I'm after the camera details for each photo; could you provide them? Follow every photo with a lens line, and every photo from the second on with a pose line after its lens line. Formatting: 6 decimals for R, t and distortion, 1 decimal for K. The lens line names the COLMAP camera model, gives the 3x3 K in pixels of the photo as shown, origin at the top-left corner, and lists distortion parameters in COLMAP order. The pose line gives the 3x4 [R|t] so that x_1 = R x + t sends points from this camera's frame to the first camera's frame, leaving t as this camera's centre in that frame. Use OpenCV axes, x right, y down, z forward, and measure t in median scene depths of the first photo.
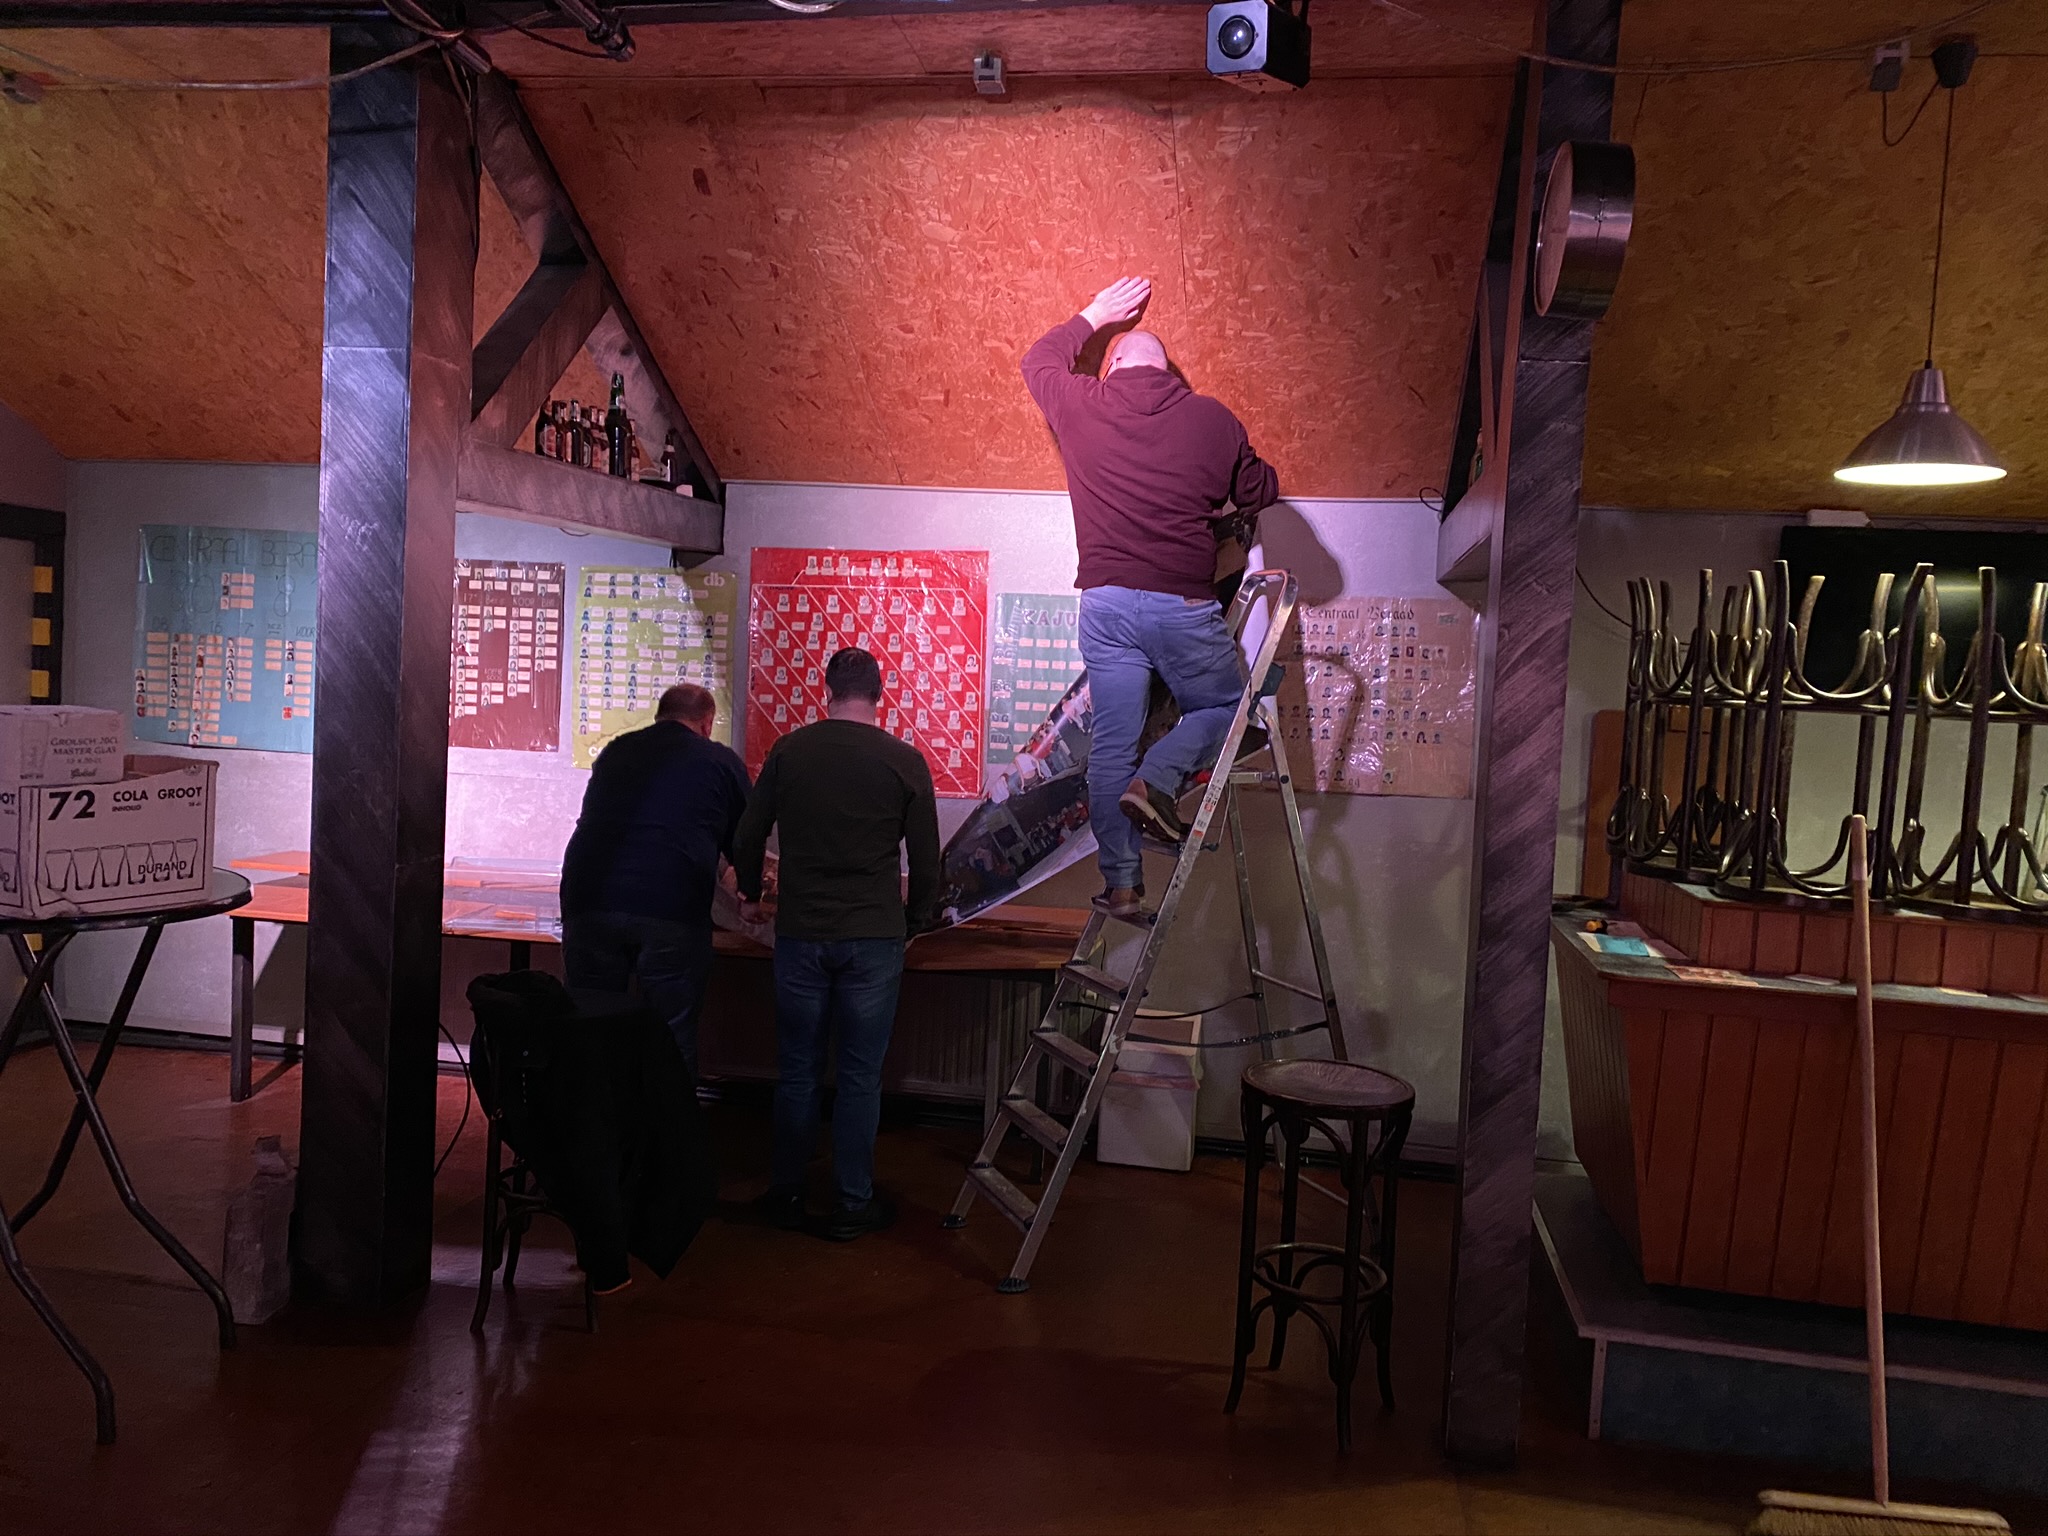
lens RADIAL K [[1562.2, 0, 1023.0], [0, 1562.2, 757.8], [0, 0, 1]] dist [0.036124, -0.030387]
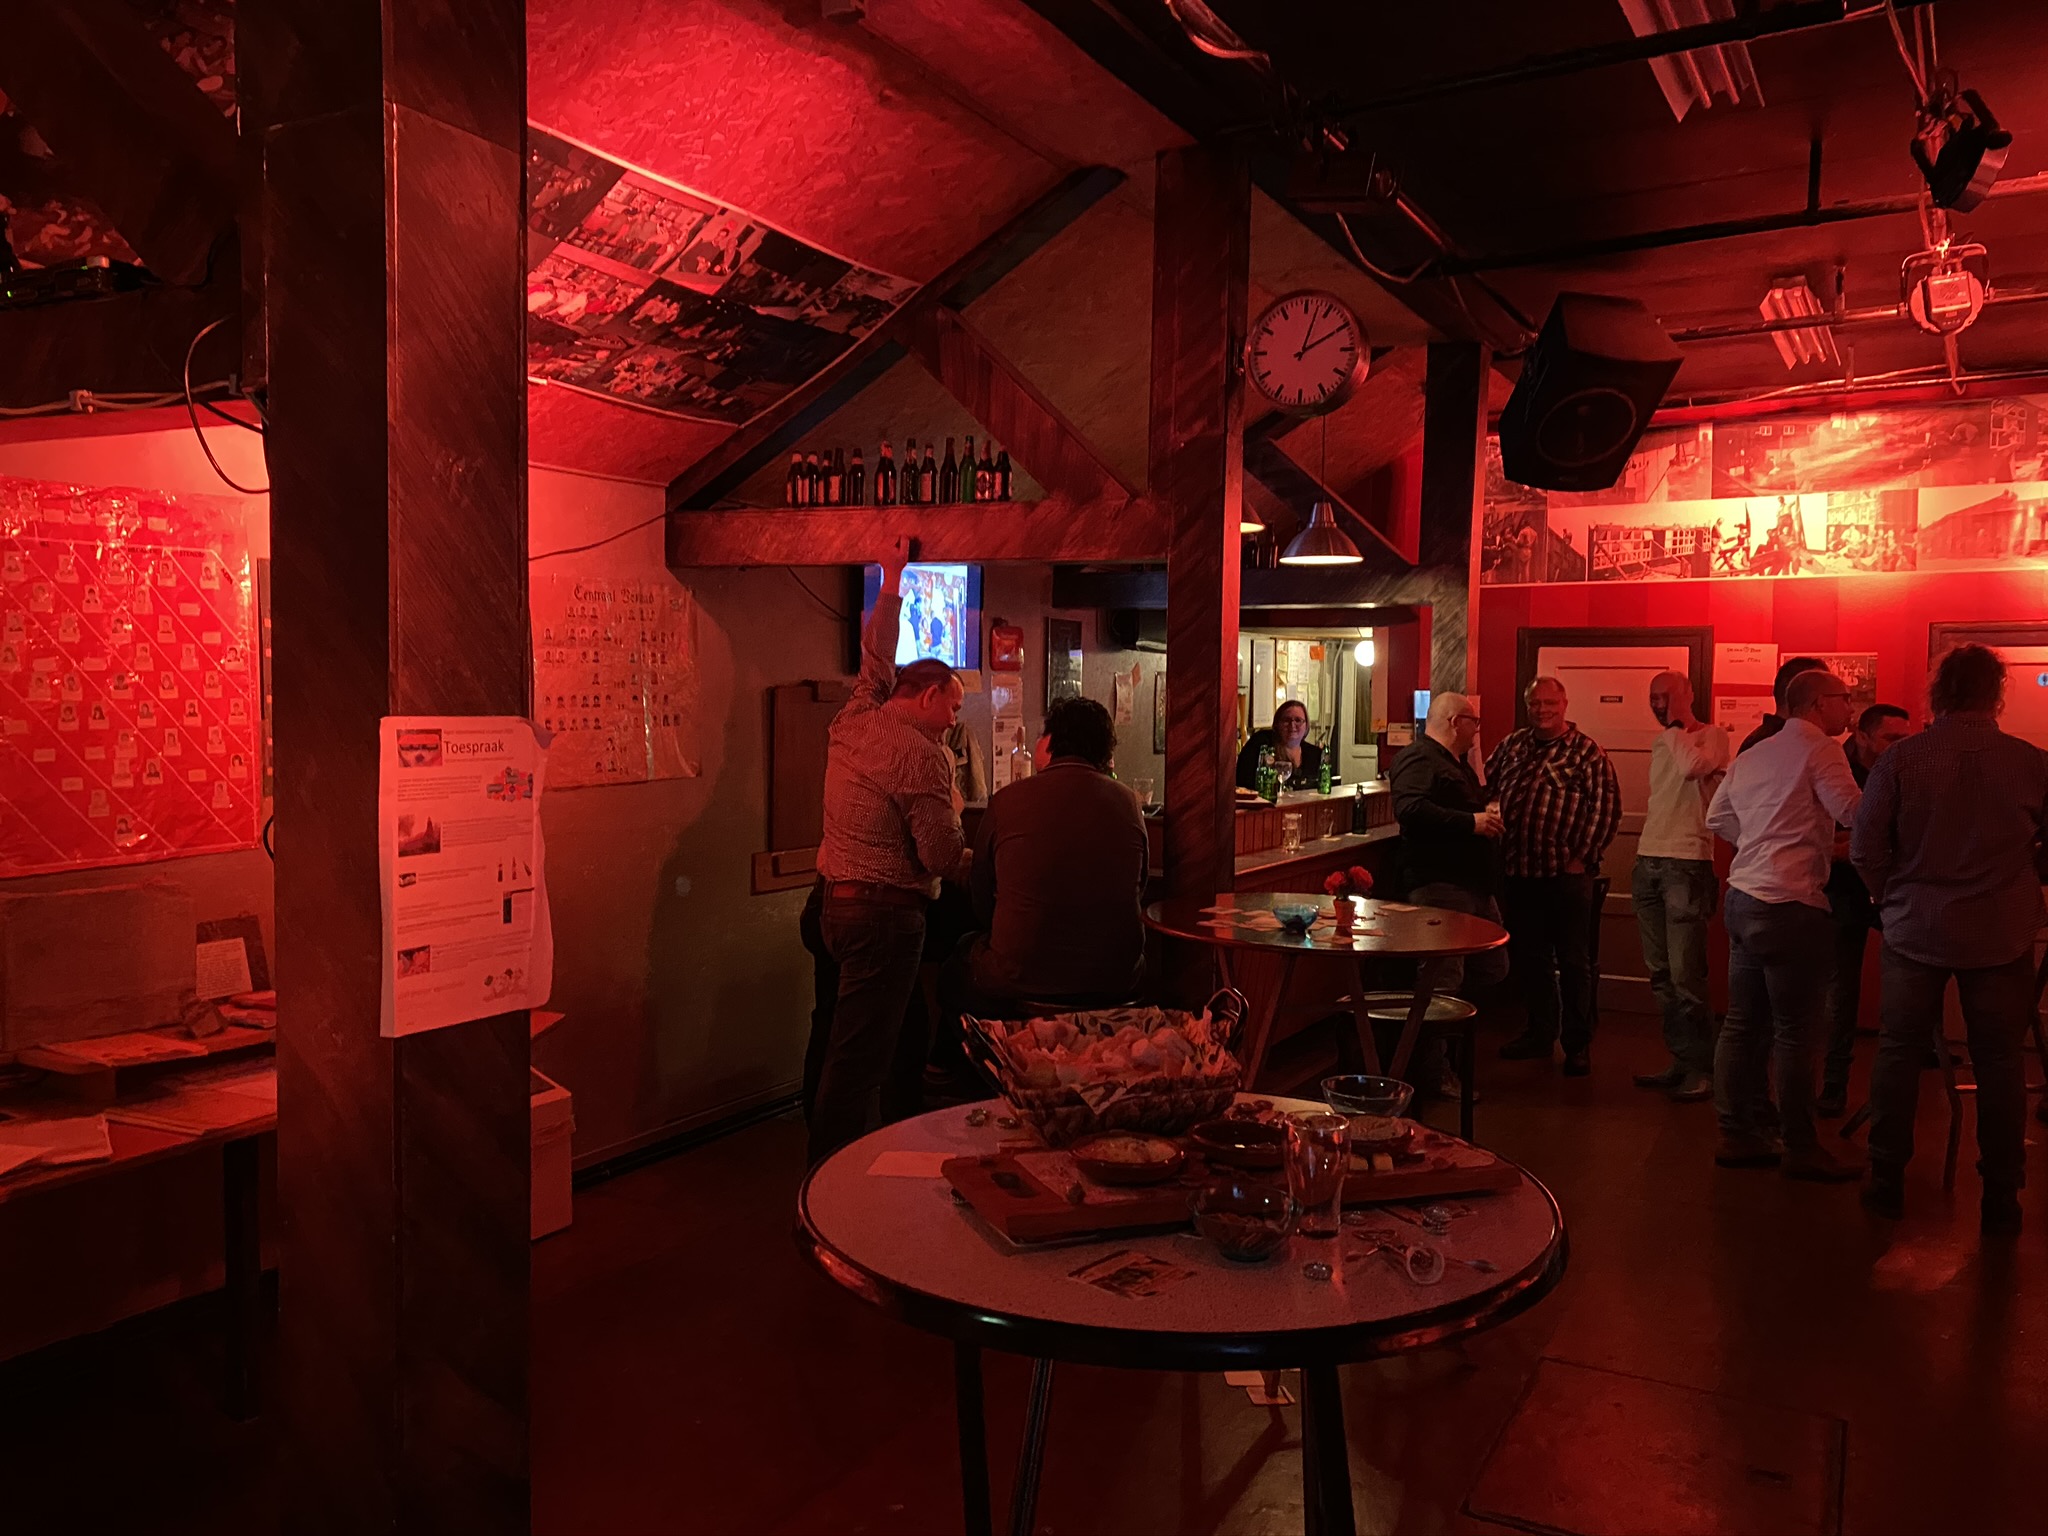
lens RADIAL K [[1562.2, 0, 1023.7], [0, 1562.2, 780.1], [0, 0, 1]] dist [0.036124, -0.030387]
pose [[0.312184, -0.102383, 0.944489, -0.579386], [0.048709, 0.994593, 0.091714, -0.052106], [-0.948772, 0.017373, 0.315483, 0.428910]]
